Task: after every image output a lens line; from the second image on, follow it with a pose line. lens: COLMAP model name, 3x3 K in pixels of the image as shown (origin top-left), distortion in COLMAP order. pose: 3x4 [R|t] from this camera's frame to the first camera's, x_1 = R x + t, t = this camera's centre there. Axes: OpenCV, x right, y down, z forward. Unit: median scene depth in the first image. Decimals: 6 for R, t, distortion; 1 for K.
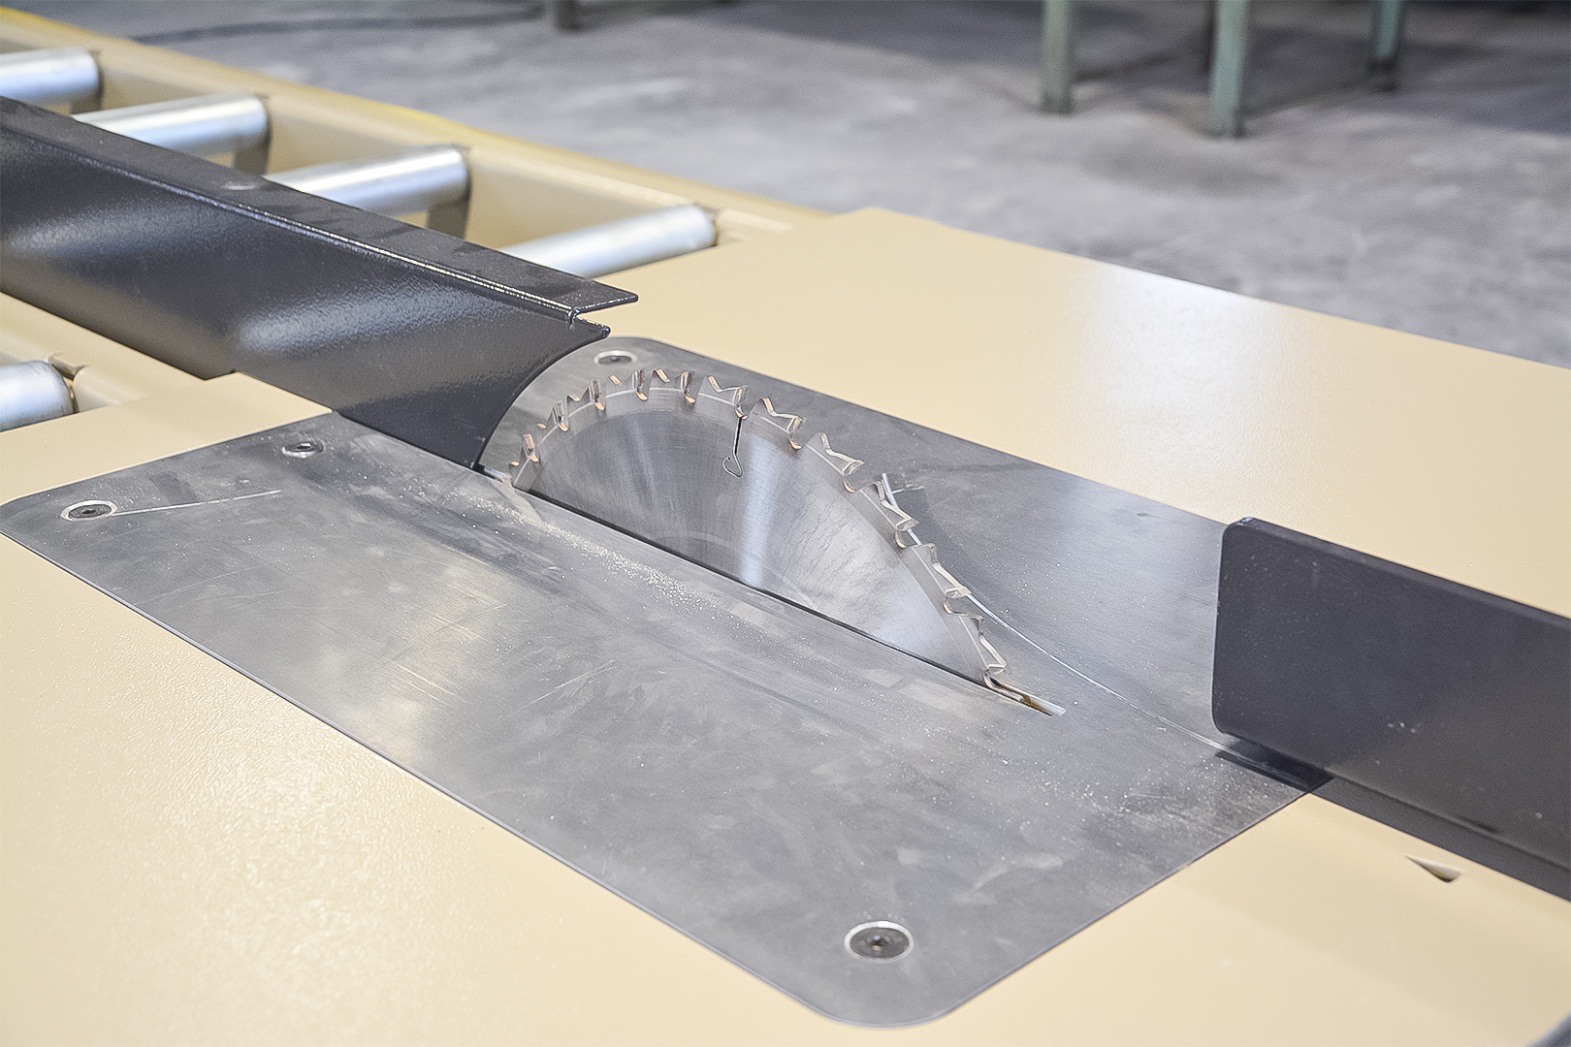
lens RADIAL K [[2218.4, 0, 785.5], [0, 2218.4, 523.5], [0, 0, 1]] dist [0.174613, 0.057905]
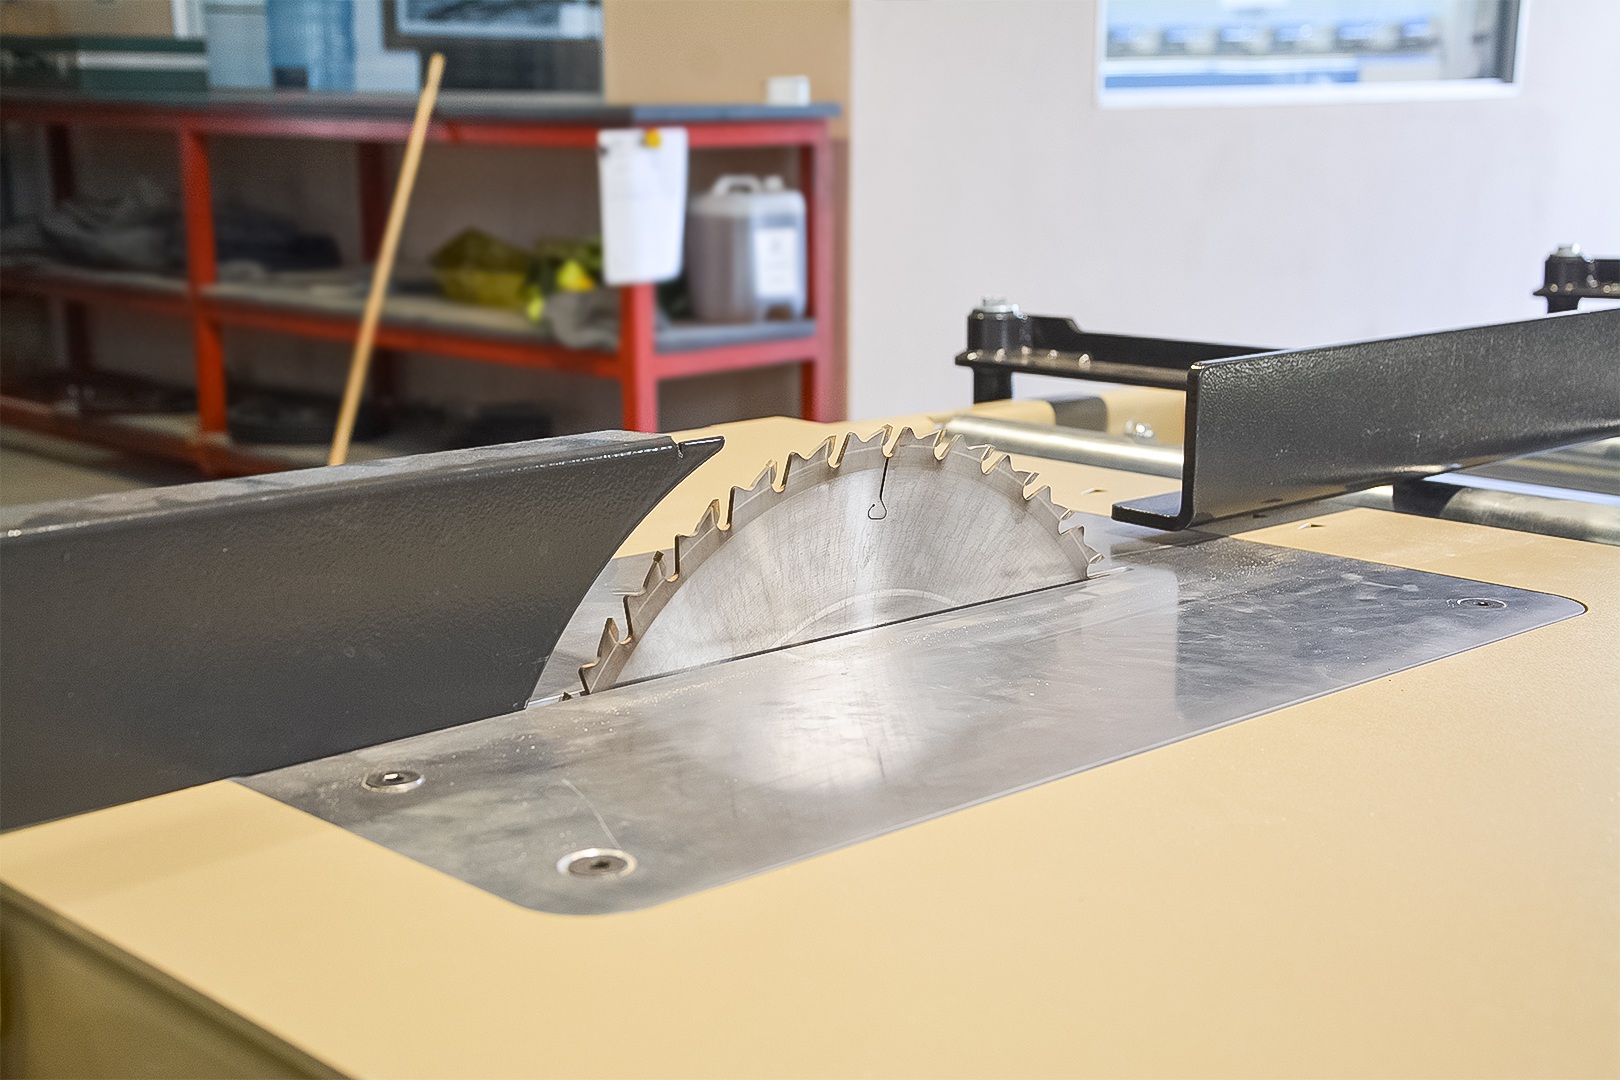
lens RADIAL K [[2287.6, 0, 810.0], [0, 2287.6, 540.0], [0, 0, 1]] dist [0.174613, 0.057905]
pose [[-0.015918, -0.175401, 0.984368, -0.233428], [0.377843, 0.910438, 0.168337, -0.044476], [-0.925733, 0.374616, 0.051782, 0.211807]]
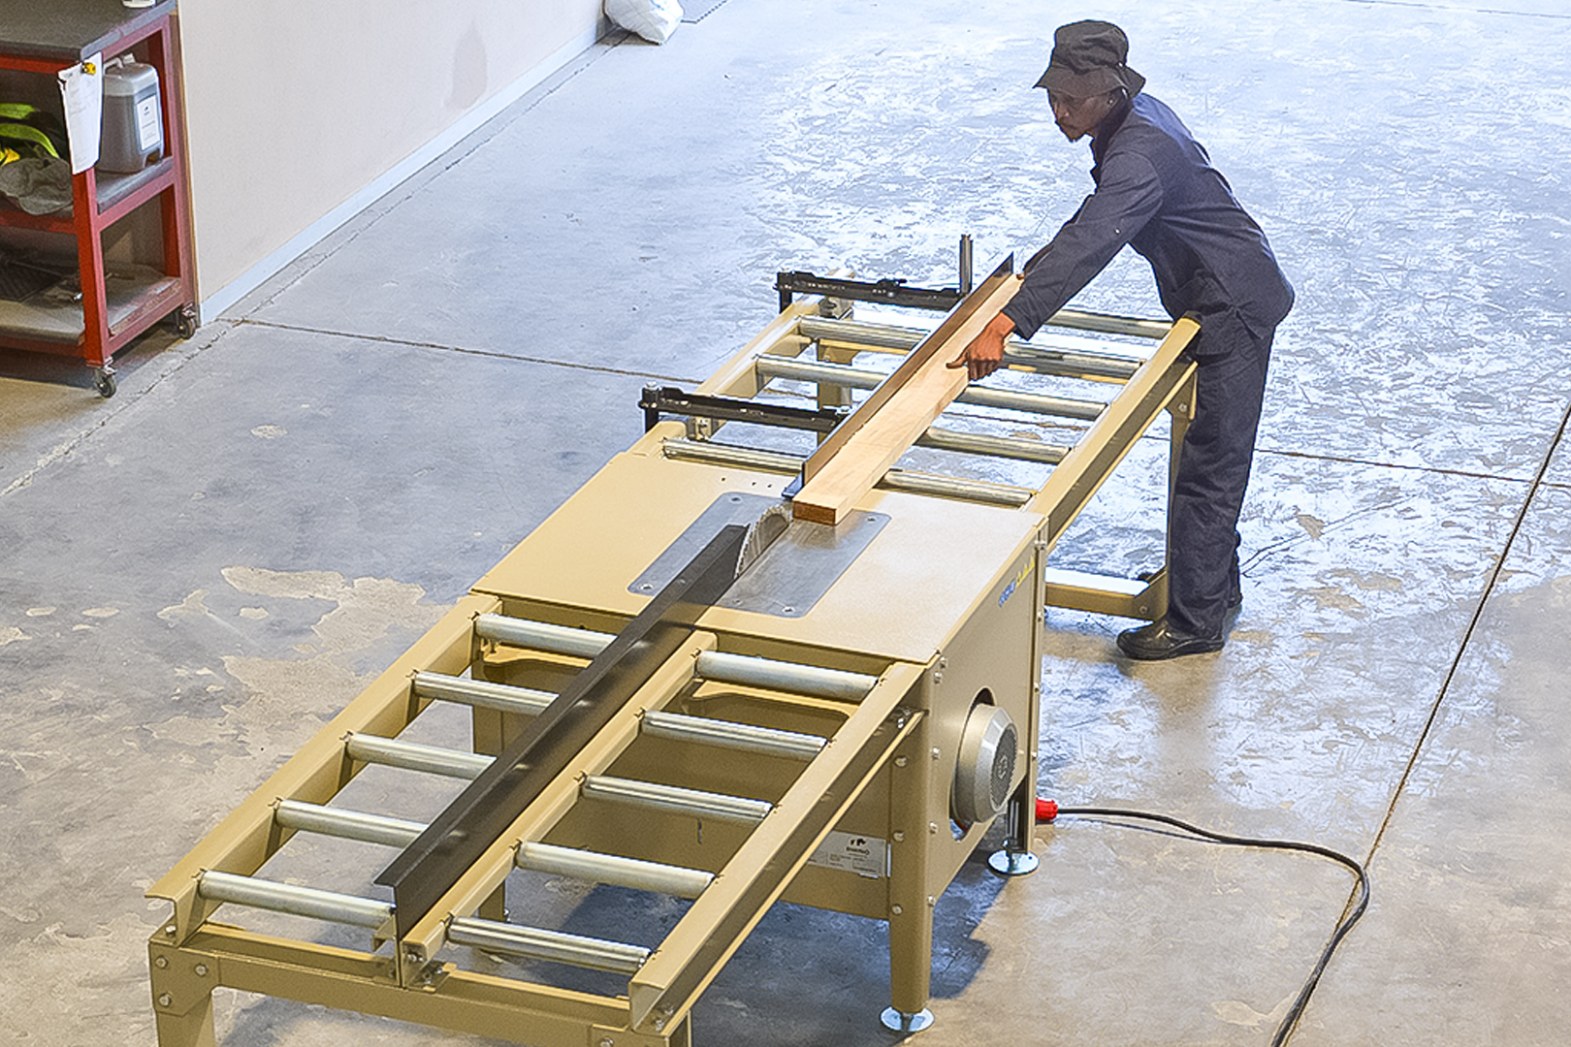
lens RADIAL K [[4088.0, 0, 789.3], [0, 4088.0, 746.4], [0, 0, 1]] dist [0.085500, 1.655396]
pose [[-0.457176, -0.371636, 0.808008, -1.594540], [0.338435, 0.767467, 0.544478, -0.959937], [-0.822467, 0.522380, -0.225093, 0.688477]]
